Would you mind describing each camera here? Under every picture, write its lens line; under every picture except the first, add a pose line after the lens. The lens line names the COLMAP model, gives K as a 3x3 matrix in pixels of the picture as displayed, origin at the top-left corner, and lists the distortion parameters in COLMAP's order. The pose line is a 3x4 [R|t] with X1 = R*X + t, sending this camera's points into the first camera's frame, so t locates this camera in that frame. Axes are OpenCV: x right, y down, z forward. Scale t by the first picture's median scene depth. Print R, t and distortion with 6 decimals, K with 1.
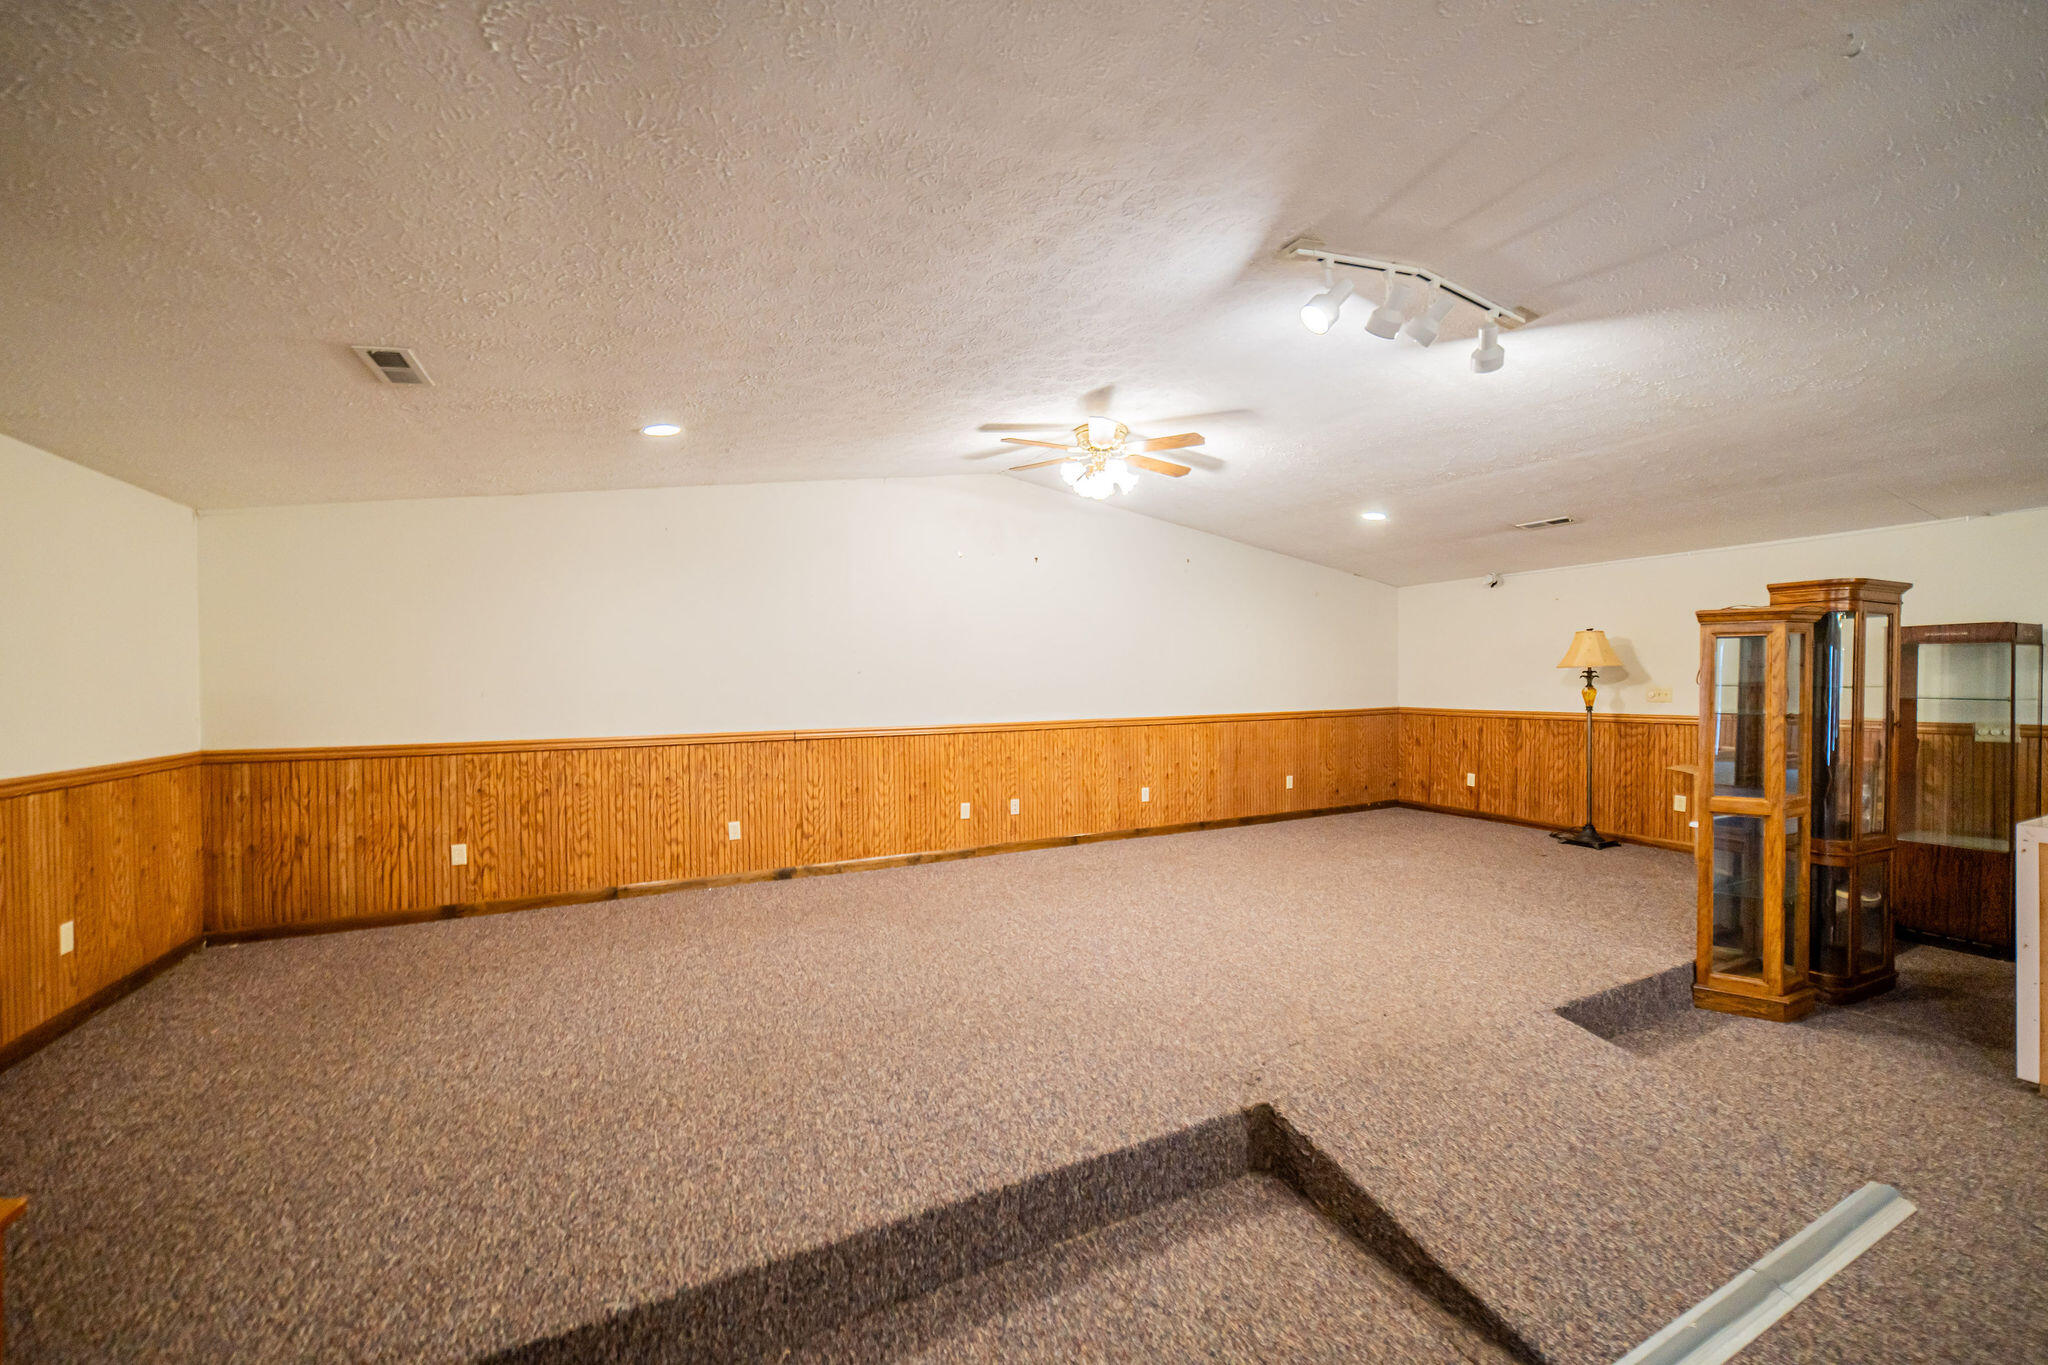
lens RADIAL K [[819.3, 0, 1017.5], [0, 819.3, 680.9], [0, 0, 1]] dist [-0.000323, -0.000109]
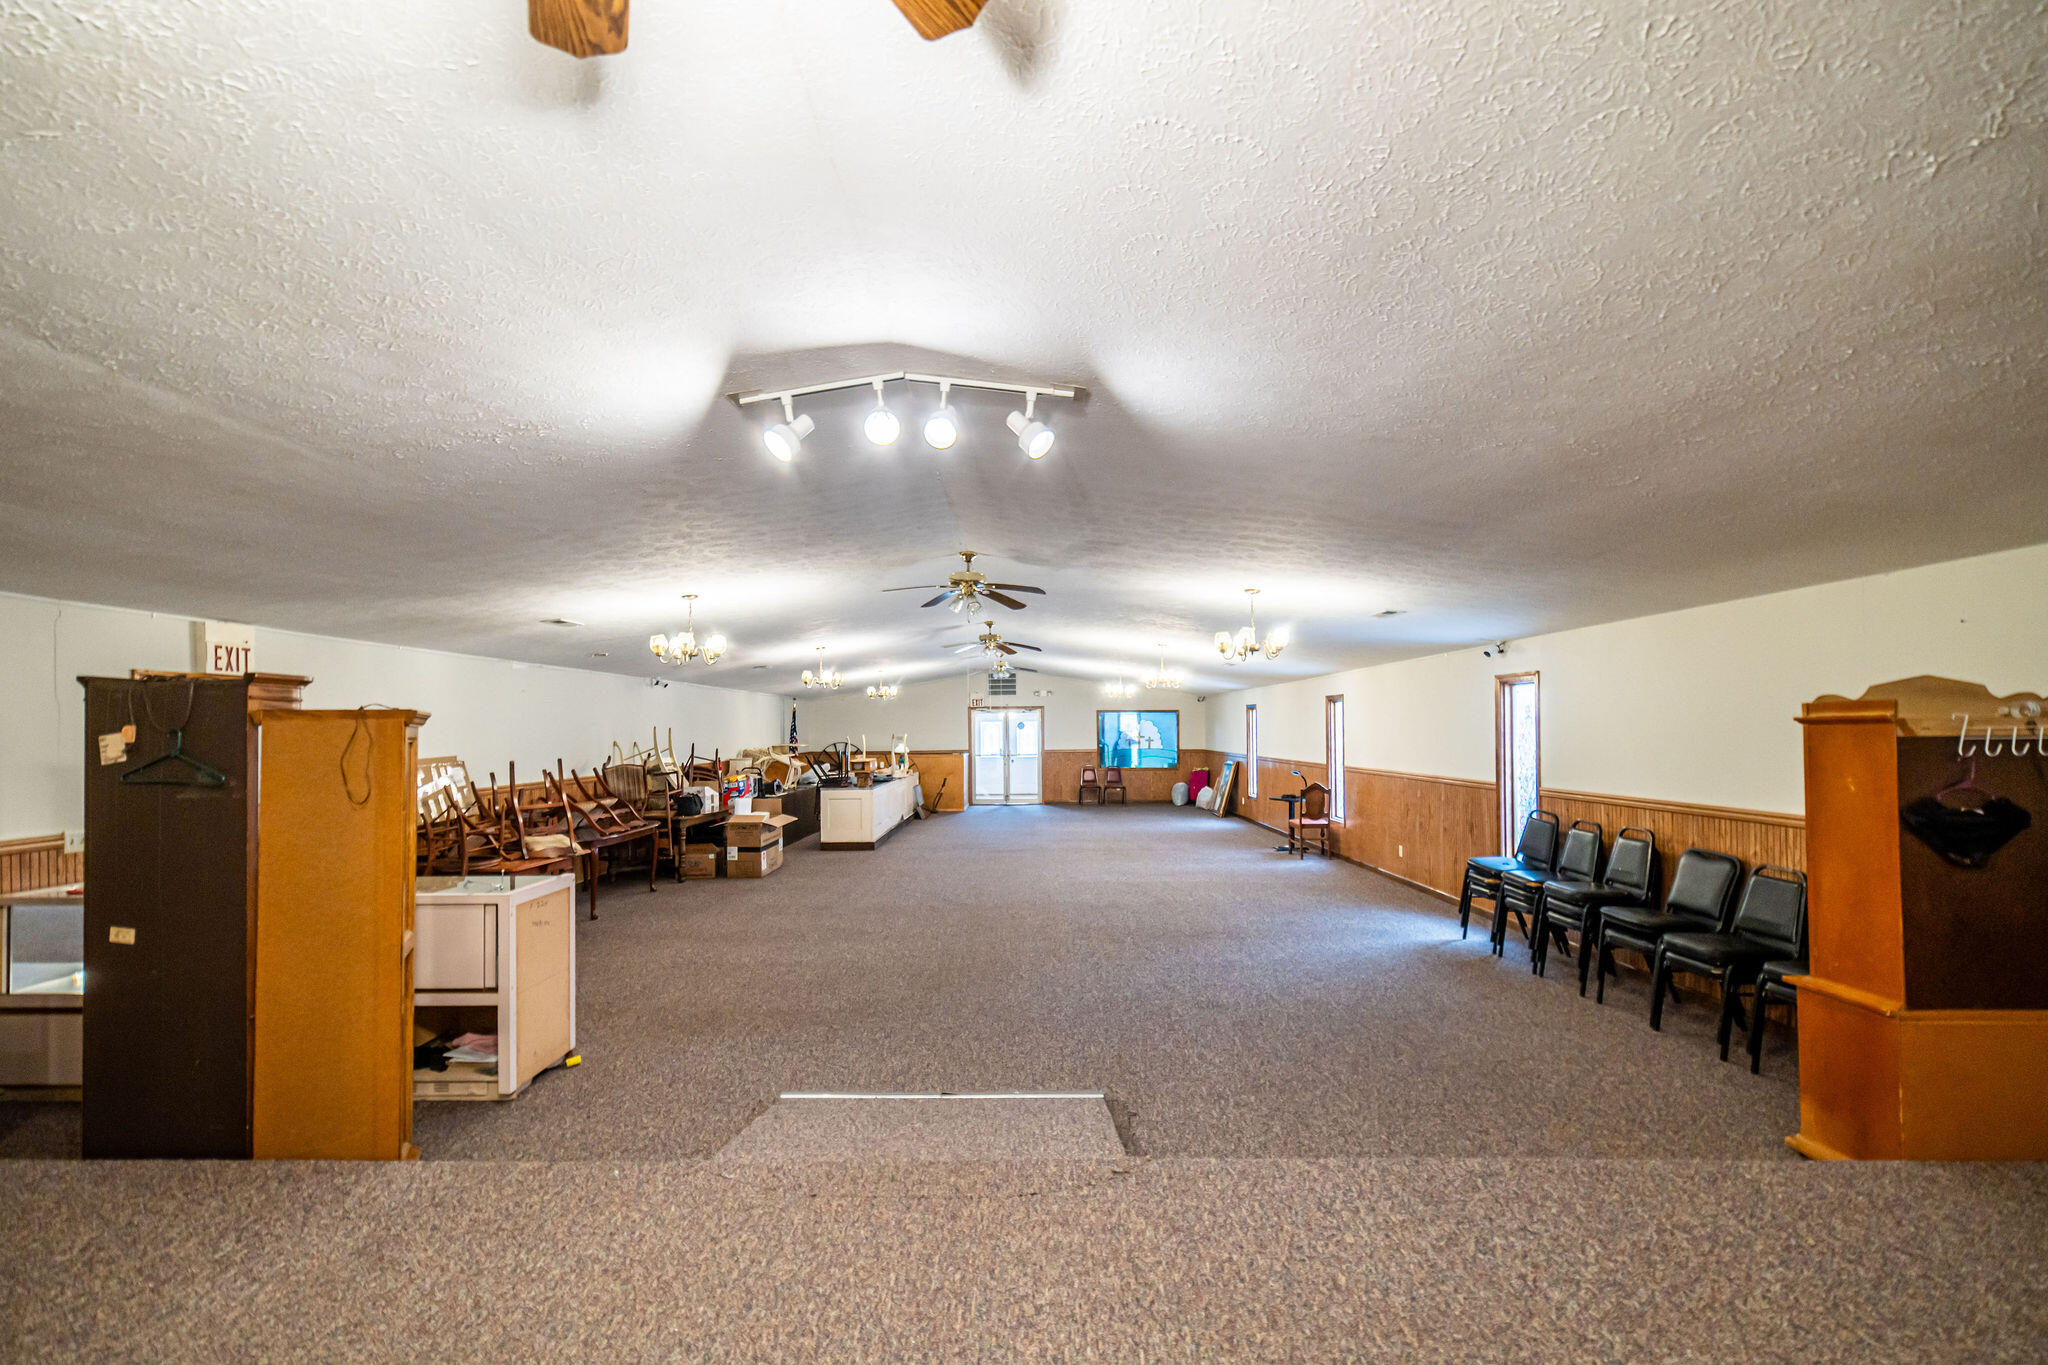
lens RADIAL K [[819.3, 0, 994.1], [0, 819.3, 731.3], [0, 0, 1]] dist [-0.000323, -0.000109]
pose [[-0.882111, 0.019371, 0.470642, -0.067178], [0.018341, 0.999809, -0.006775, -0.064422], [-0.470683, 0.002656, -0.882298, 1.822085]]
